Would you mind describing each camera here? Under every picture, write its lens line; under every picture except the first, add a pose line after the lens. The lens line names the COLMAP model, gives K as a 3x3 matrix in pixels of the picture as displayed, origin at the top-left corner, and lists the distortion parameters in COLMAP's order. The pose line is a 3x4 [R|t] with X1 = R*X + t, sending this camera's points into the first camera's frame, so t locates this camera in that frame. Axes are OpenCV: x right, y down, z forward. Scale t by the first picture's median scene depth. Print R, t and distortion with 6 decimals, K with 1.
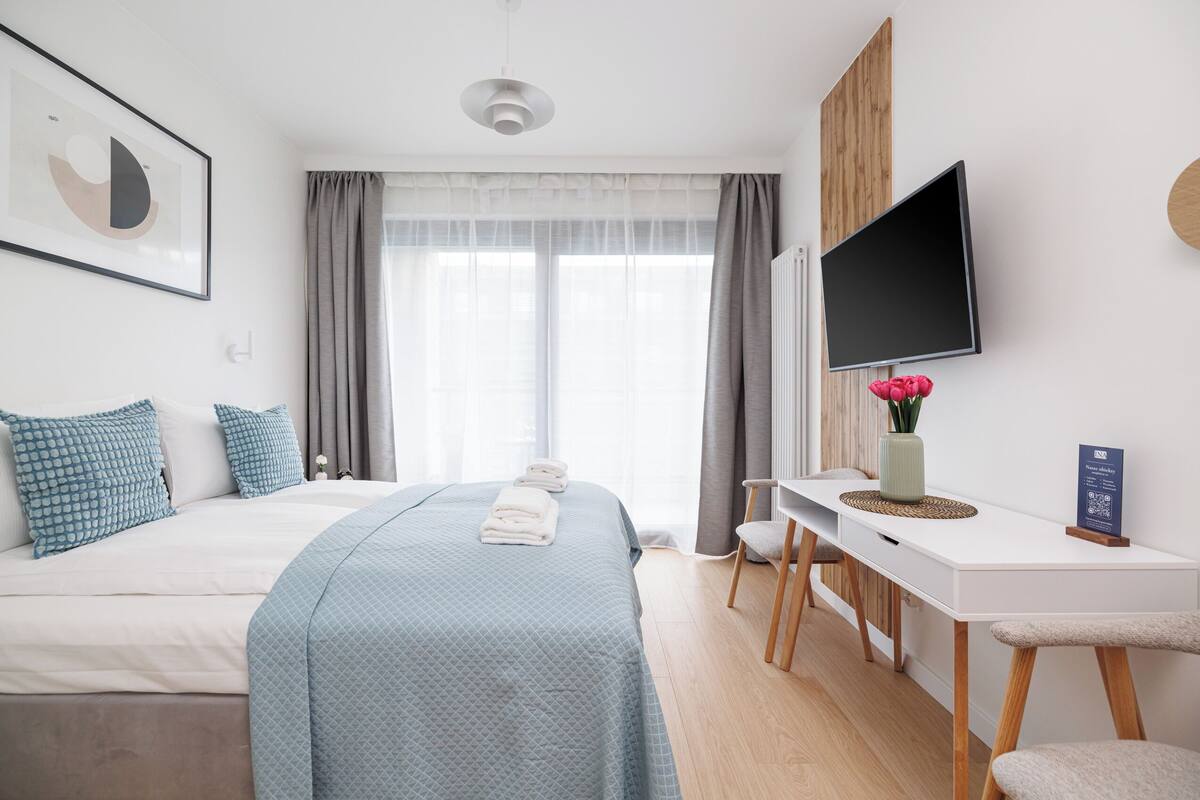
lens RADIAL K [[513.0, 0, 596.1], [0, 513.0, 396.3], [0, 0, 1]] dist [-0.000528, -0.000296]
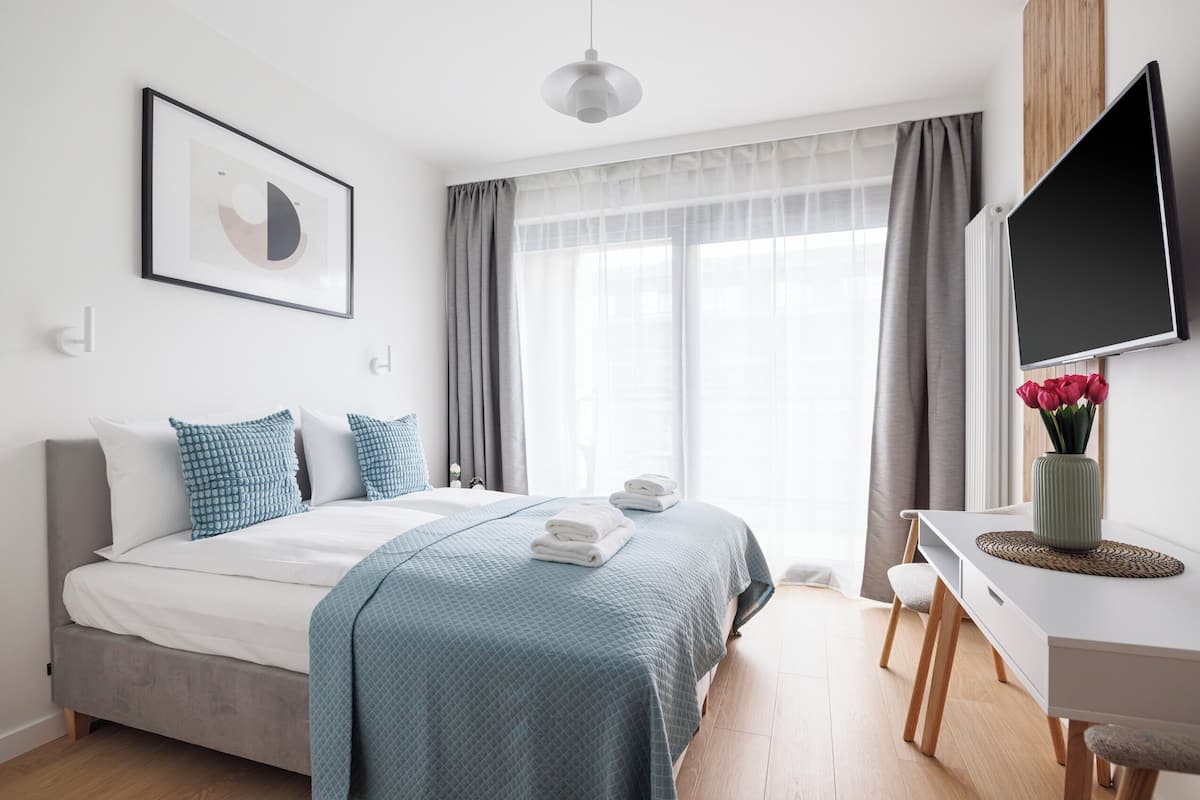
lens RADIAL K [[574.2, 0, 604.9], [0, 574.2, 410.9], [0, 0, 1]] dist [-0.011505, 0.002850]
pose [[0.946377, -0.001142, -0.323061, 0.146897], [0.004477, 0.999944, 0.009581, -0.000085], [0.323032, -0.010513, 0.946330, 0.018480]]
